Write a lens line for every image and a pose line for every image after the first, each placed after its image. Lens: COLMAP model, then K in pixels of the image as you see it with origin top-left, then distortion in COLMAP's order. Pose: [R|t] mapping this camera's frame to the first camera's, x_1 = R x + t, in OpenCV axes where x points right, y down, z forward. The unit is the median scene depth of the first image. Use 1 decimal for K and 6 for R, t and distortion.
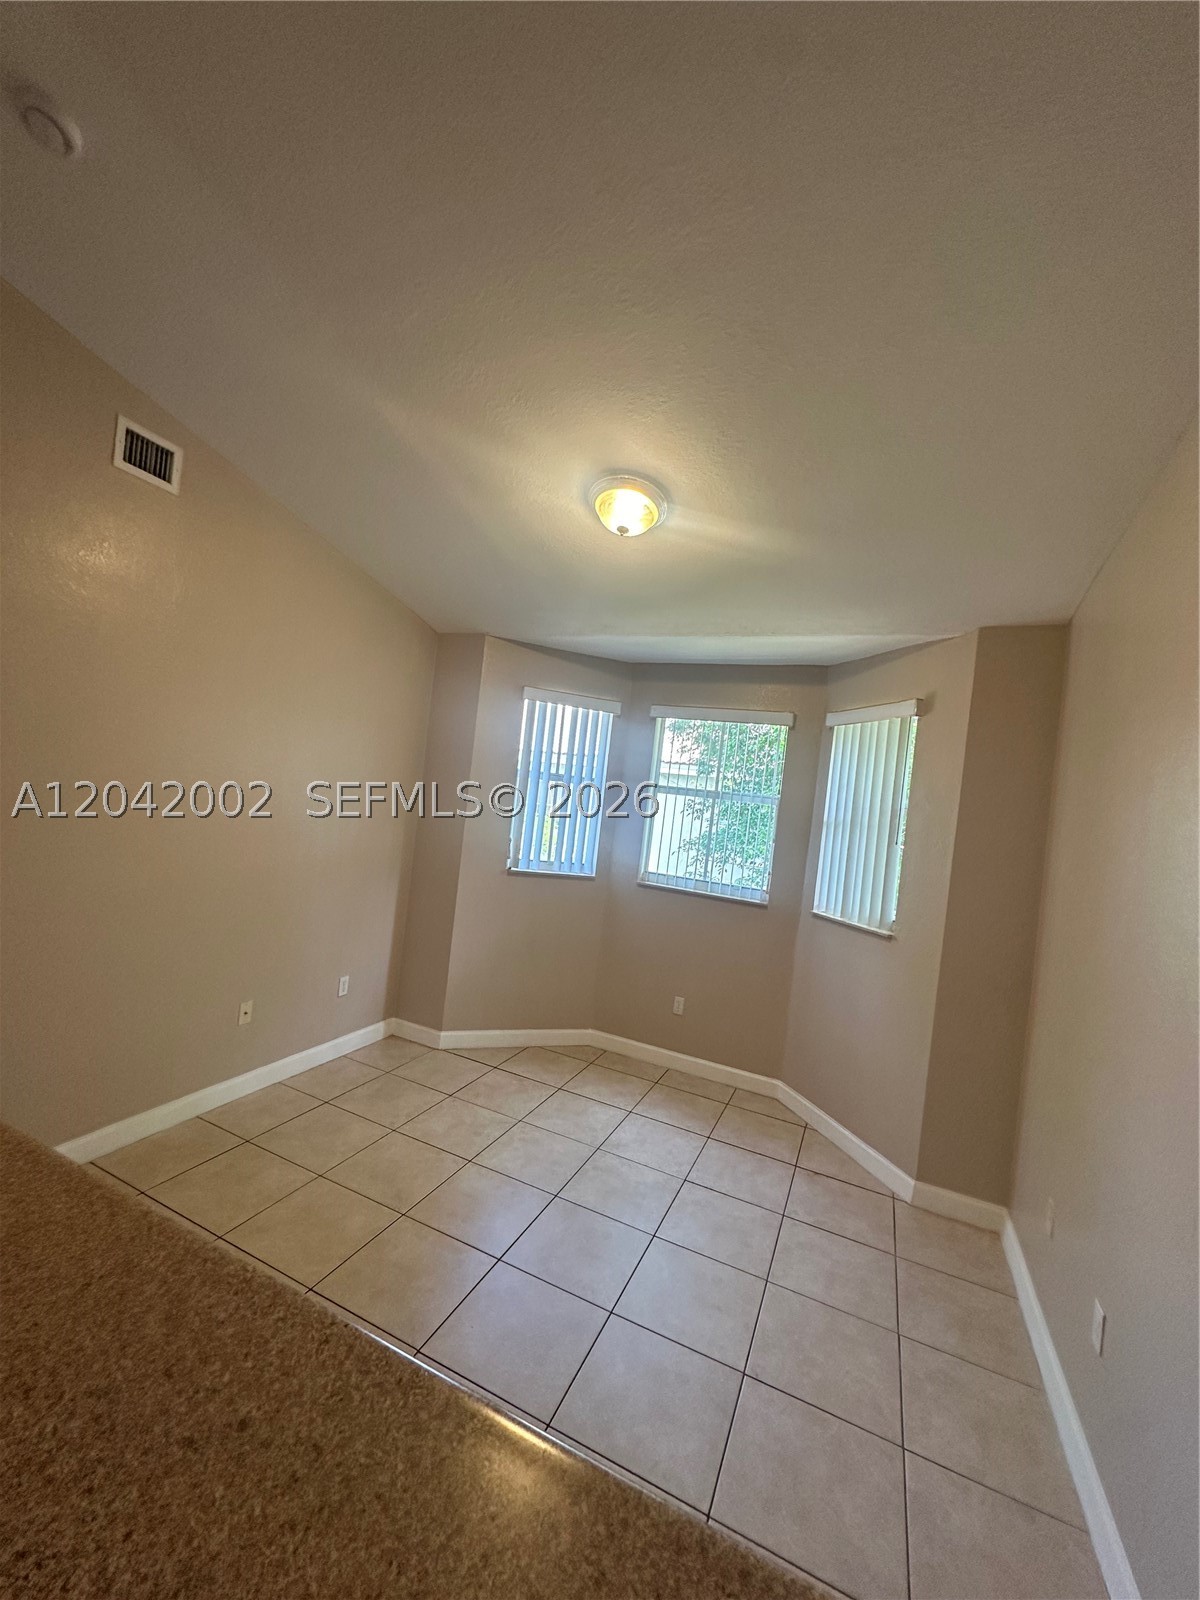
lens RADIAL K [[638.6, 0, 600.0], [0, 638.6, 800.0], [0, 0, 1]] dist [-0.007301, 0.001499]
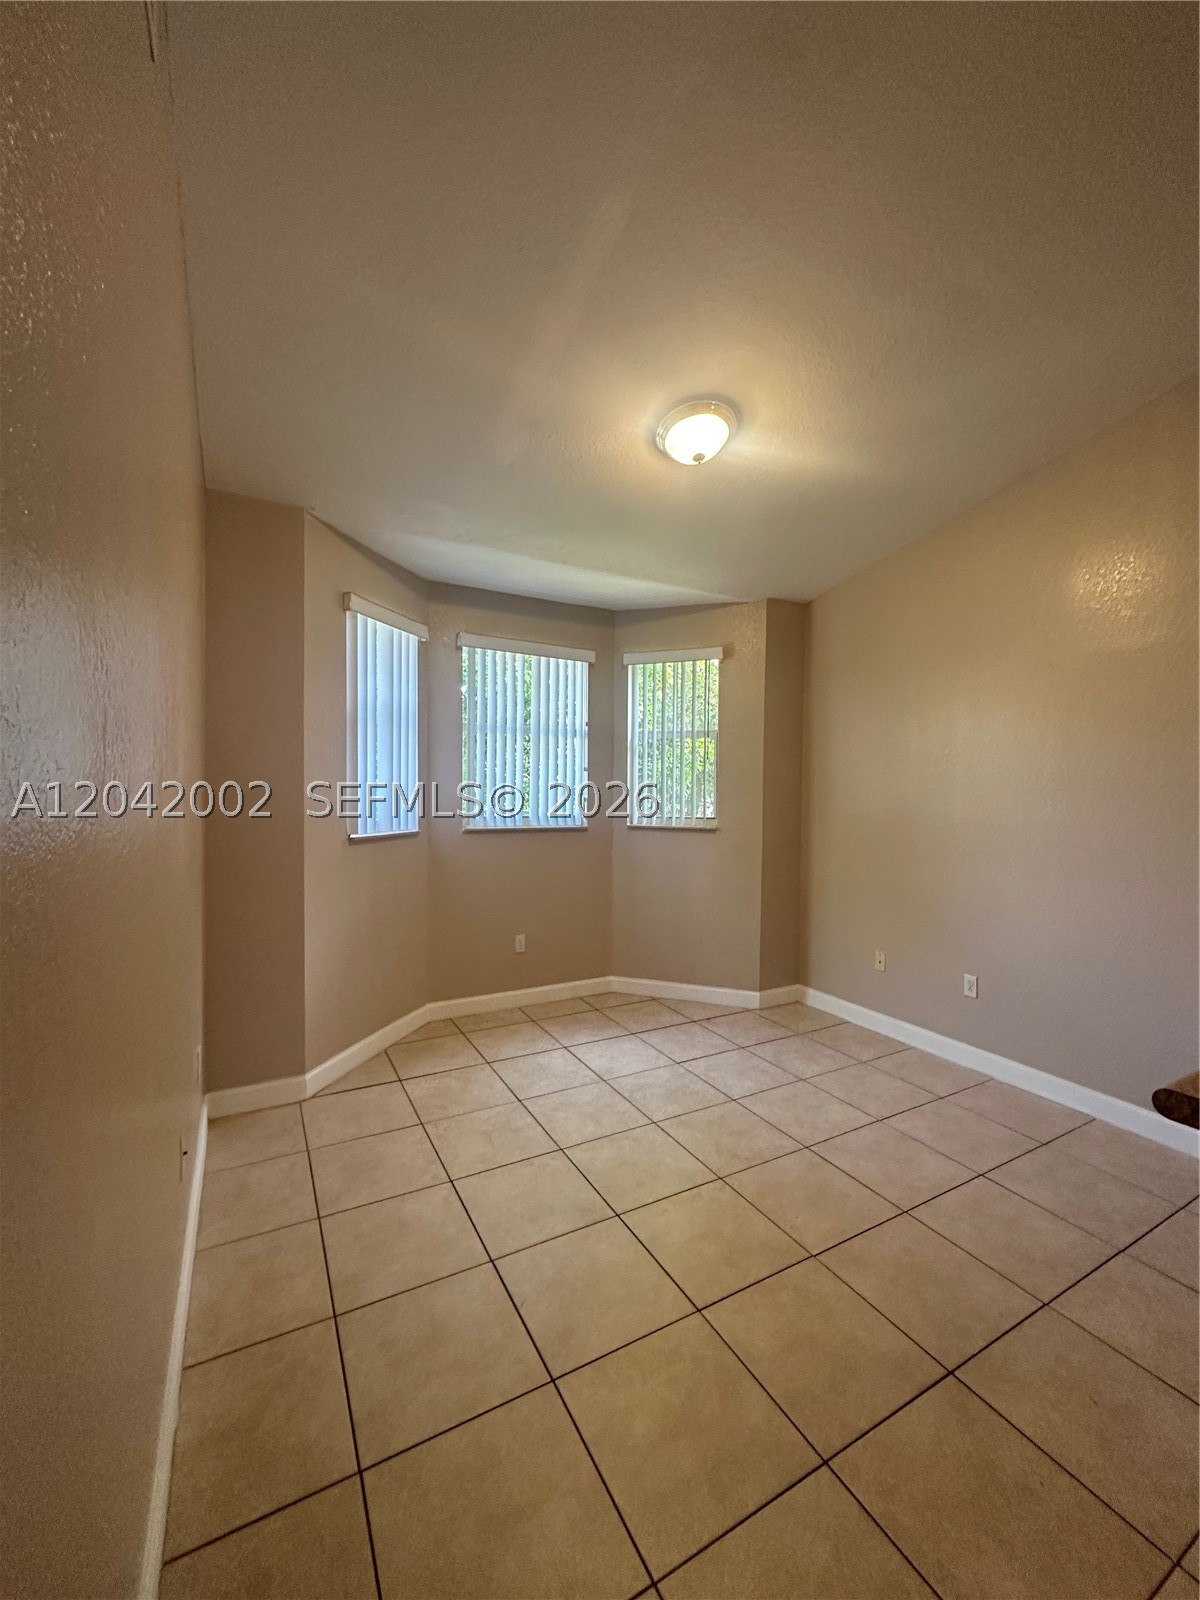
lens RADIAL K [[638.6, 0, 600.0], [0, 638.6, 800.0], [0, 0, 1]] dist [-0.007301, 0.001499]
pose [[0.605593, -0.121248, 0.786484, -0.663976], [0.056427, 0.992379, 0.109541, -0.001705], [-0.793772, -0.021958, 0.607819, 0.360957]]
